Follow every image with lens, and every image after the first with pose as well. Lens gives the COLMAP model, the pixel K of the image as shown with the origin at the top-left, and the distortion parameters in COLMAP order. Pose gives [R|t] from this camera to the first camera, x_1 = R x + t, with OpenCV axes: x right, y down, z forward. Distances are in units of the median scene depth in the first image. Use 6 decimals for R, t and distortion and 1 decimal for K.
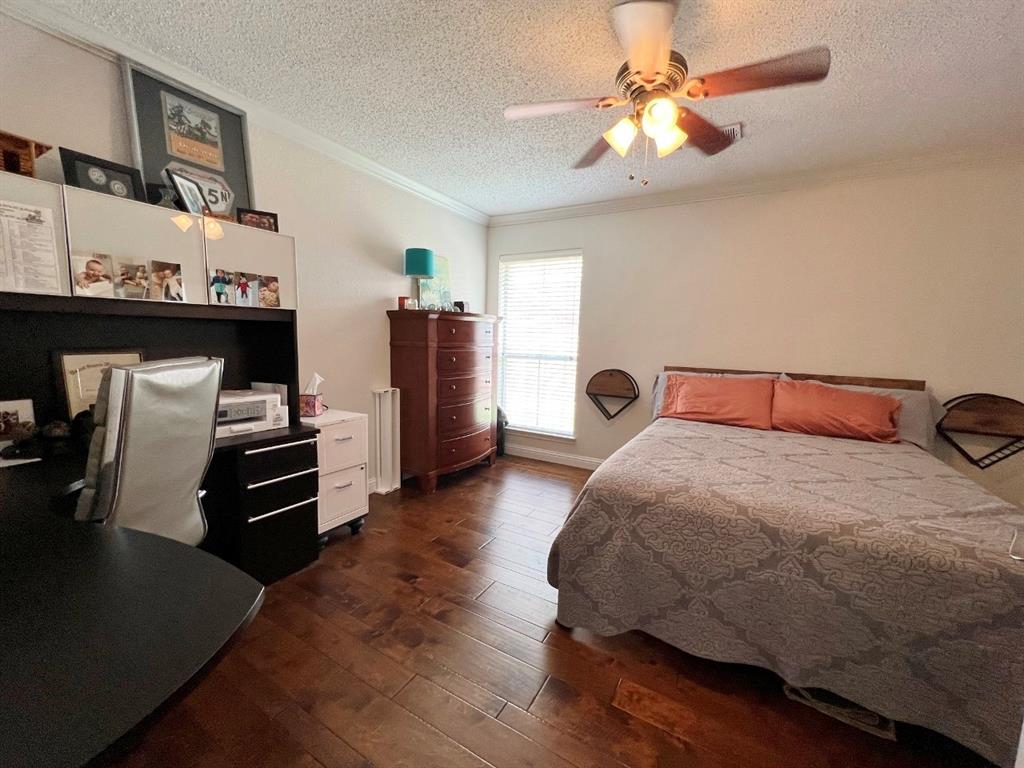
lens RADIAL K [[408.8, 0, 512.8], [0, 408.8, 388.2], [0, 0, 1]] dist [-0.000553, -0.000295]
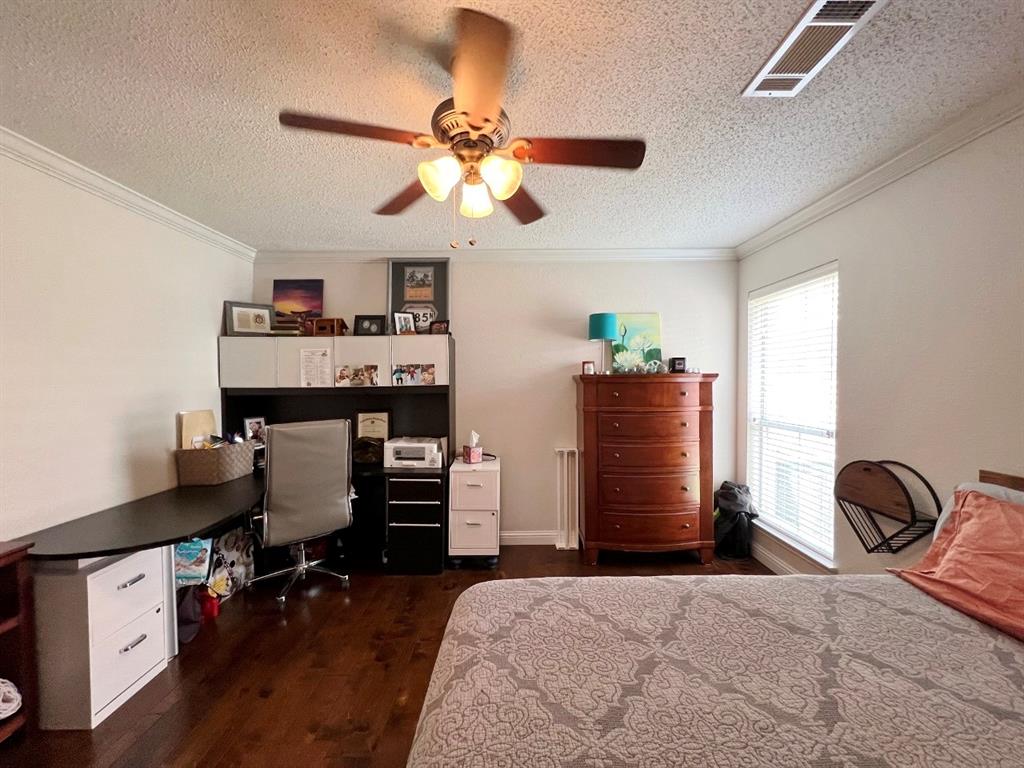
lens RADIAL K [[408.8, 0, 513.1], [0, 408.8, 383.8], [0, 0, 1]] dist [-0.000553, -0.000295]
pose [[0.509239, -0.017950, -0.860438, 0.834237], [-0.086053, 0.993710, -0.071659, -0.120164], [0.856312, 0.110534, 0.504491, 0.507386]]
